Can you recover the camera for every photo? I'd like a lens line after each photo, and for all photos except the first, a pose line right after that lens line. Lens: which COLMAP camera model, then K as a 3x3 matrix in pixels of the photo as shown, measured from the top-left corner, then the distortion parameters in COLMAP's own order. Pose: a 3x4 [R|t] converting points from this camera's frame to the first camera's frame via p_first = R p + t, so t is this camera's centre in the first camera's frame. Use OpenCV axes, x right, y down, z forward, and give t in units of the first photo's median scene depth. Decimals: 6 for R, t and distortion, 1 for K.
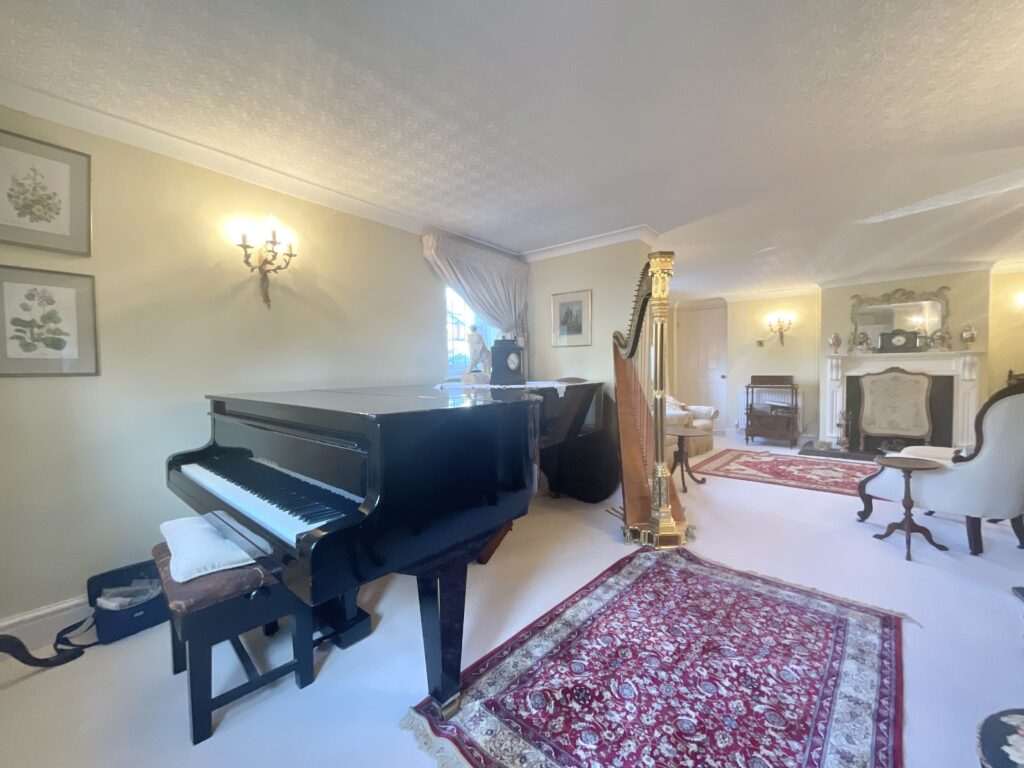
lens RADIAL K [[414.2, 0, 506.2], [0, 414.2, 388.6], [0, 0, 1]] dist [-0.000289, -0.000200]
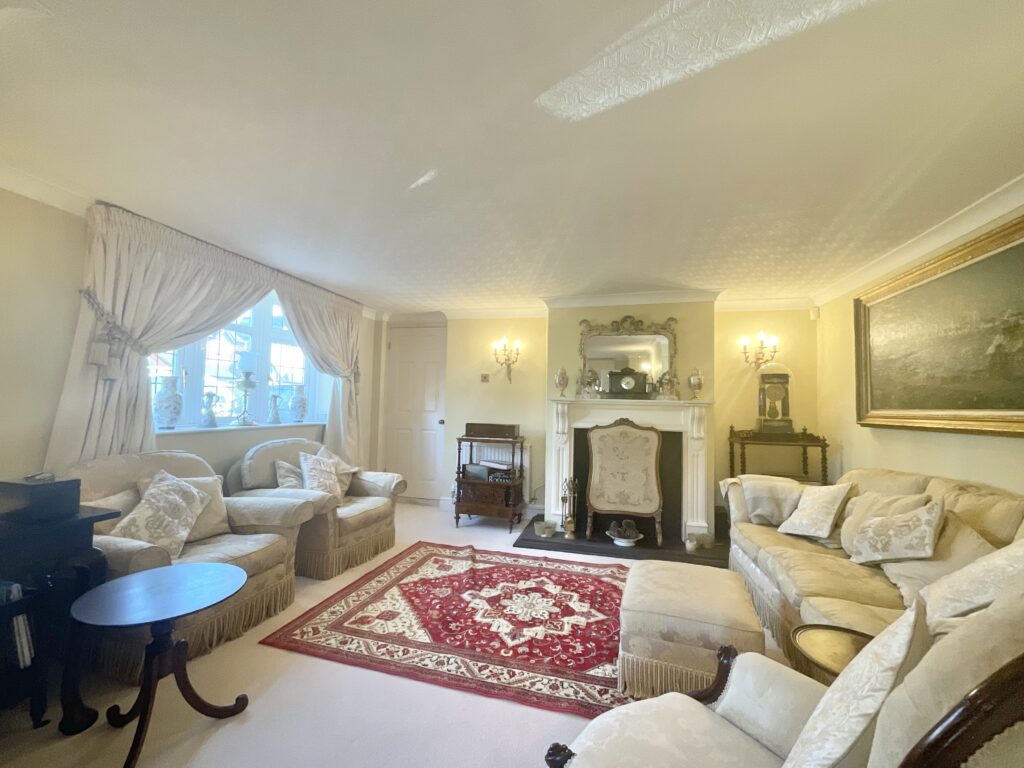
lens RADIAL K [[414.2, 0, 506.2], [0, 414.2, 388.6], [0, 0, 1]] dist [-0.000289, -0.000200]
pose [[0.899064, 0.051554, 0.434772, 0.400123], [-0.017519, 0.996484, -0.081933, -0.038321], [-0.437467, 0.066046, 0.896806, 0.400207]]
